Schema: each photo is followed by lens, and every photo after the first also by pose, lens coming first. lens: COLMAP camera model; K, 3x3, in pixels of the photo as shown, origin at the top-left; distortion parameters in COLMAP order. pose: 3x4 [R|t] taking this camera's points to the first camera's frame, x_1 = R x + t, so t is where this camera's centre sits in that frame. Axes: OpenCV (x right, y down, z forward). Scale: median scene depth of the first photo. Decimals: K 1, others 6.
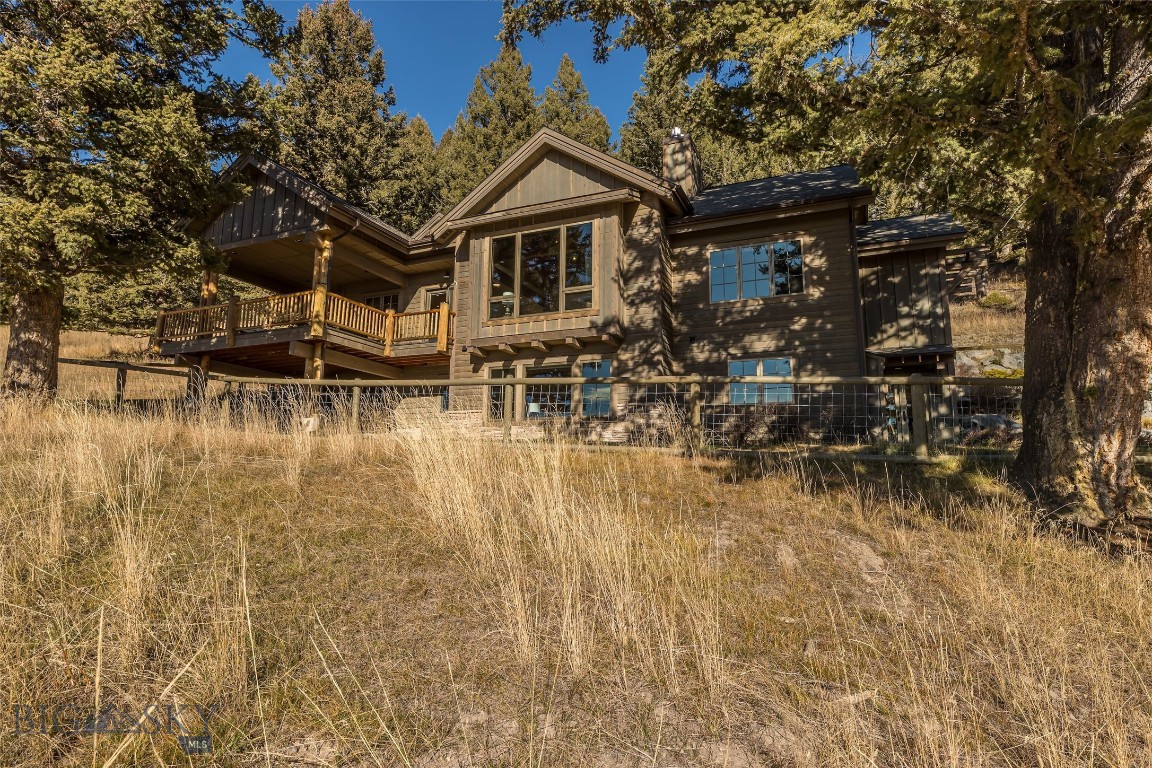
lens RADIAL K [[640.3, 0, 578.1], [0, 640.3, 373.6], [0, 0, 1]] dist [-0.006951, 0.008177]
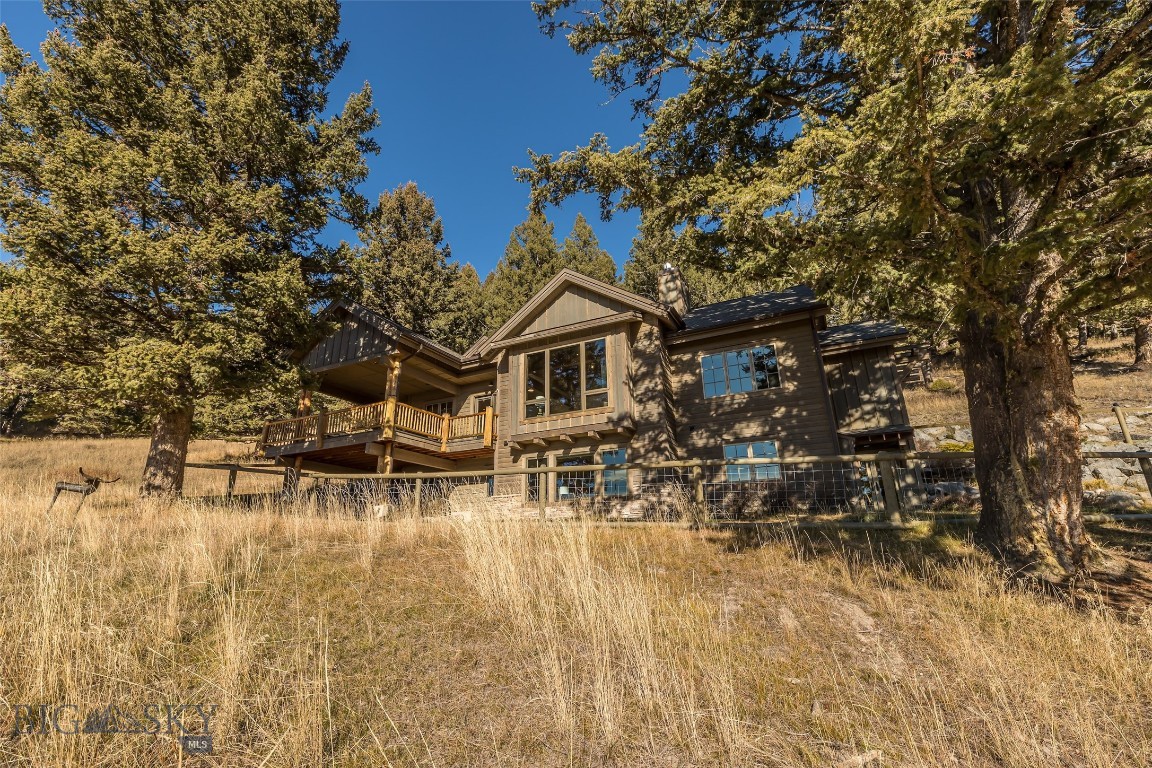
lens RADIAL K [[521.4, 0, 577.9], [0, 521.4, 372.2], [0, 0, 1]] dist [-0.013222, 0.005824]
pose [[0.998506, -0.042852, -0.033908, 0.000248], [0.036667, 0.985499, -0.165673, -0.003838], [0.040516, 0.164182, 0.985598, -0.001938]]
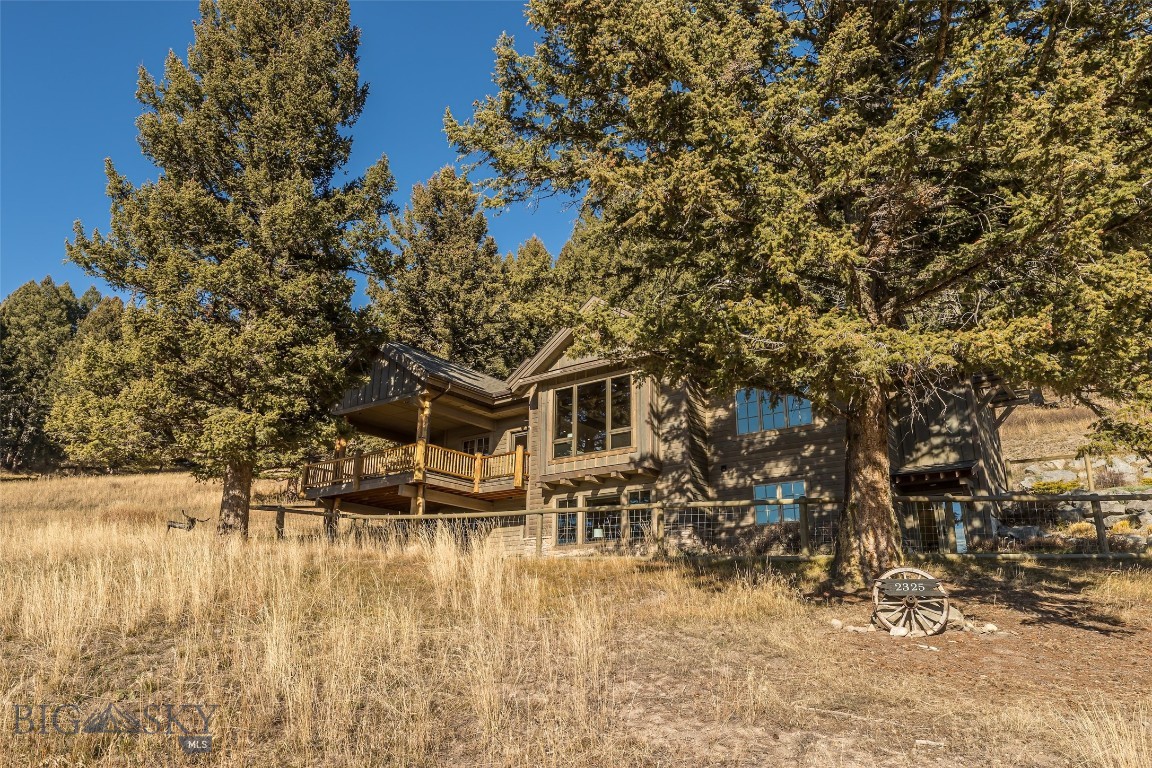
lens RADIAL K [[784.5, 0, 574.6], [0, 784.5, 372.7], [0, 0, 1]] dist [0.002533, 0.002989]
pose [[0.972604, -0.074532, -0.220196, 0.295213], [0.038897, 0.986033, -0.161946, -0.004917], [0.229191, 0.148945, 0.961918, -0.535871]]
